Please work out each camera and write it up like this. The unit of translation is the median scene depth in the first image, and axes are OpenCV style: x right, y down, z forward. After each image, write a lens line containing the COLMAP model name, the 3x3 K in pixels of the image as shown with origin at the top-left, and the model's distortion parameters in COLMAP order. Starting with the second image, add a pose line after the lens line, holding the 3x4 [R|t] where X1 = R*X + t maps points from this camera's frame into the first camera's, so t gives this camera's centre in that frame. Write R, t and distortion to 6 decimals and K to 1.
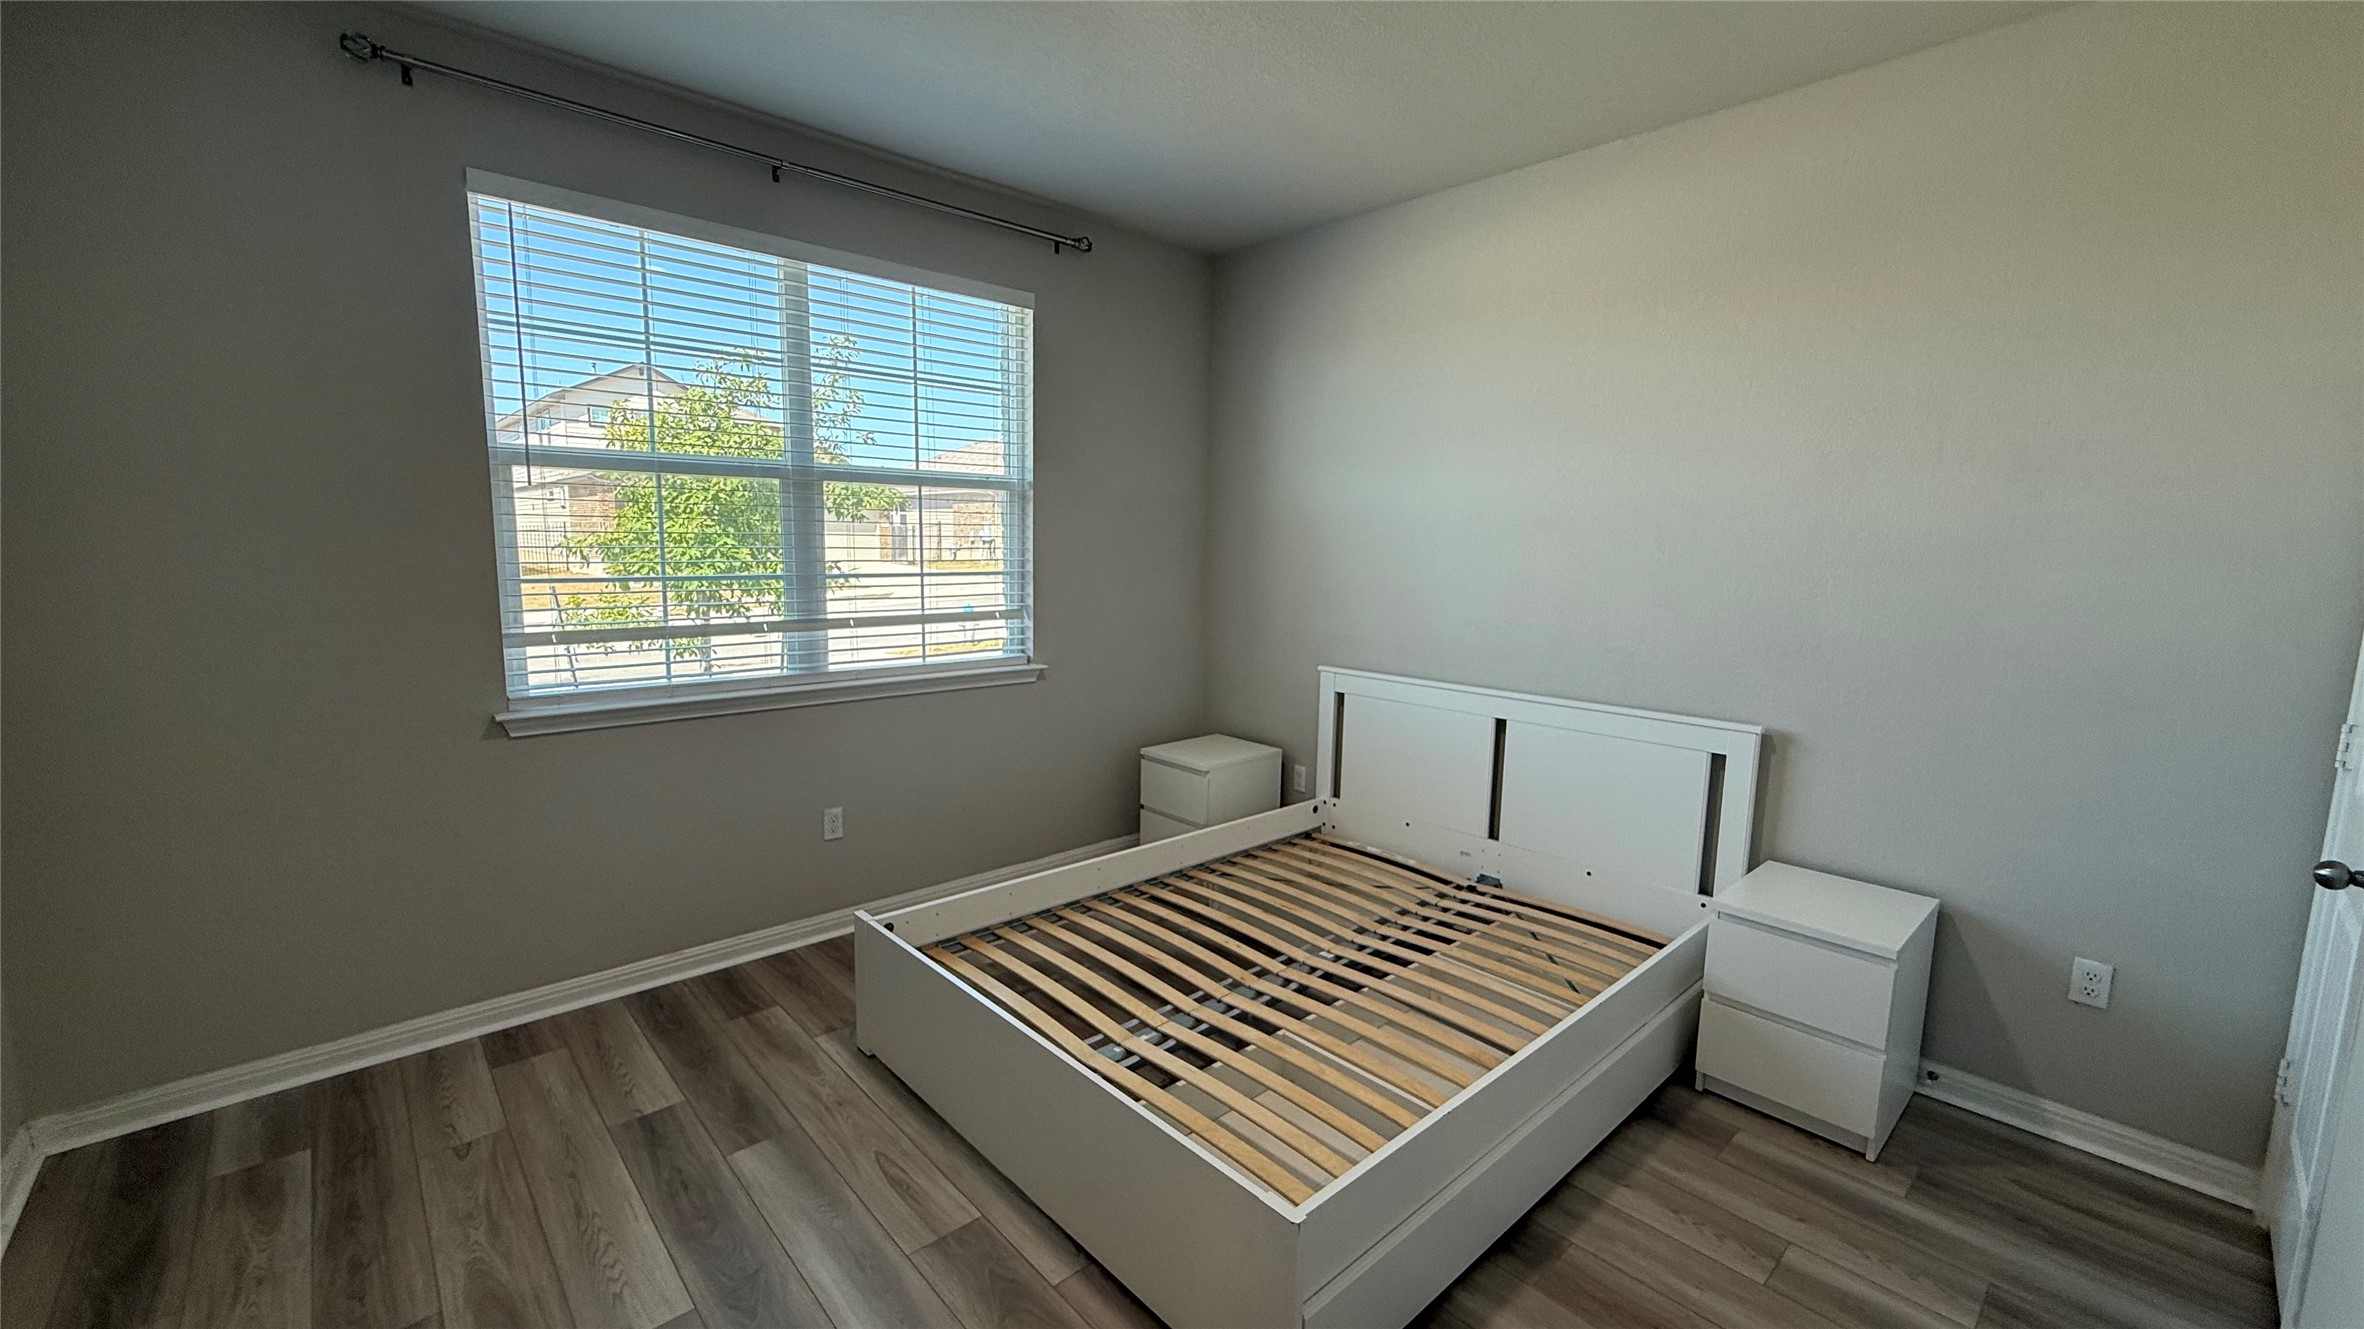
lens RADIAL K [[943.4, 0, 1176.8], [0, 943.4, 671.2], [0, 0, 1]] dist [-0.001624, 0.000177]
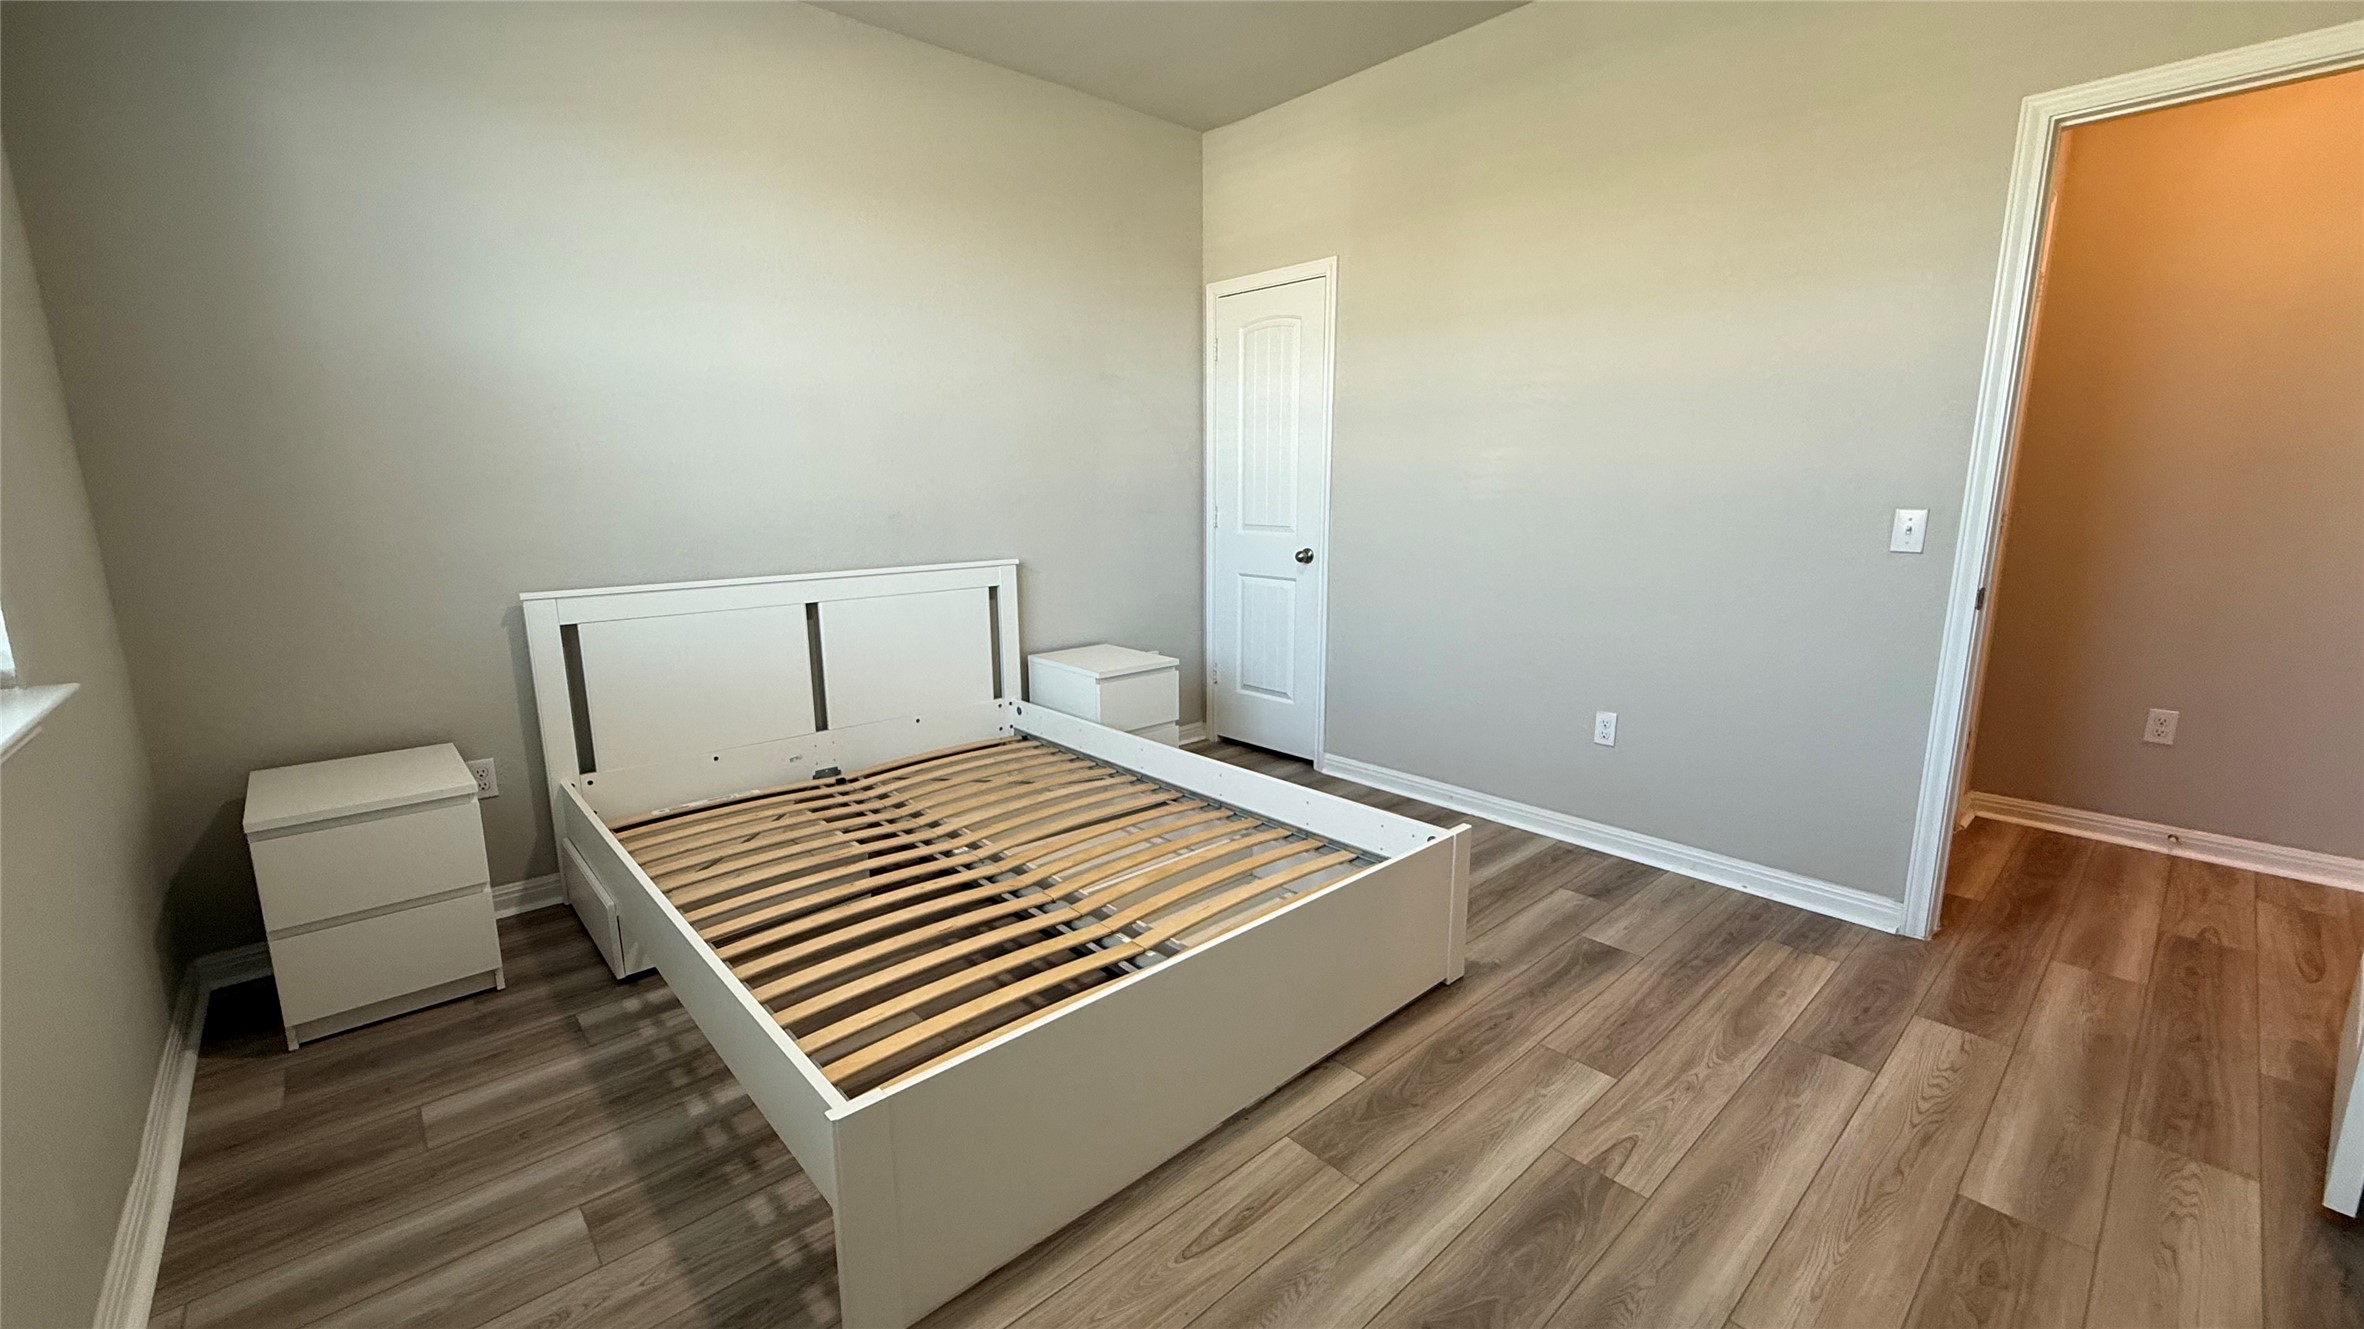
lens RADIAL K [[943.4, 0, 1178.4], [0, 943.4, 659.8], [0, 0, 1]] dist [-0.001624, 0.000177]
pose [[0.002312, -0.204855, 0.978790, -0.709838], [0.144211, 0.968629, 0.202388, -0.039407], [-0.989544, 0.140685, 0.031782, 0.726183]]
